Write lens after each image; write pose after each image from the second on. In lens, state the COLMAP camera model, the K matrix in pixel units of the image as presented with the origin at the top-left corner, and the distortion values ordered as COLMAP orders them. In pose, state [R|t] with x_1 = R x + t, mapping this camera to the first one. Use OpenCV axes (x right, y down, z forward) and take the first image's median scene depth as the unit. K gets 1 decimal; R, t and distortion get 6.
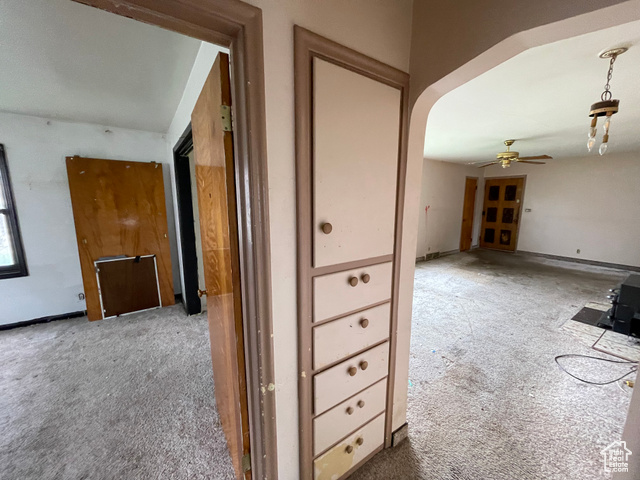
lens RADIAL K [[254.9, 0, 320.1], [0, 254.9, 242.3], [0, 0, 1]] dist [-0.002576, 0.000305]
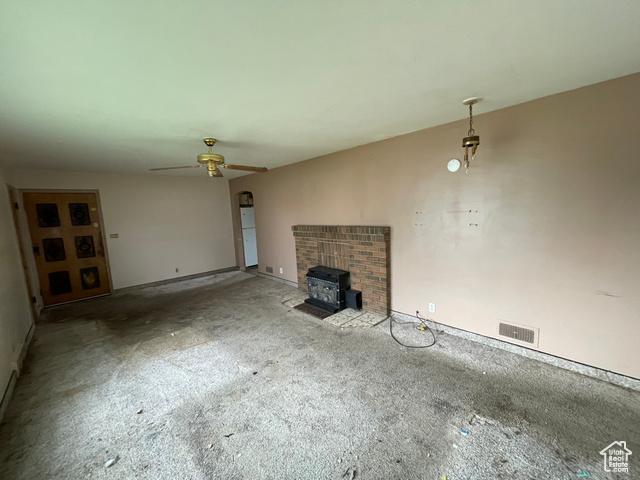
lens RADIAL K [[254.9, 0, 319.8], [0, 254.9, 243.0], [0, 0, 1]] dist [-0.002576, 0.000305]
pose [[-0.167390, -0.123044, 0.978182, -0.051957], [0.209065, 0.965186, 0.157185, -0.134359], [-0.963469, 0.230815, -0.135838, 0.716443]]
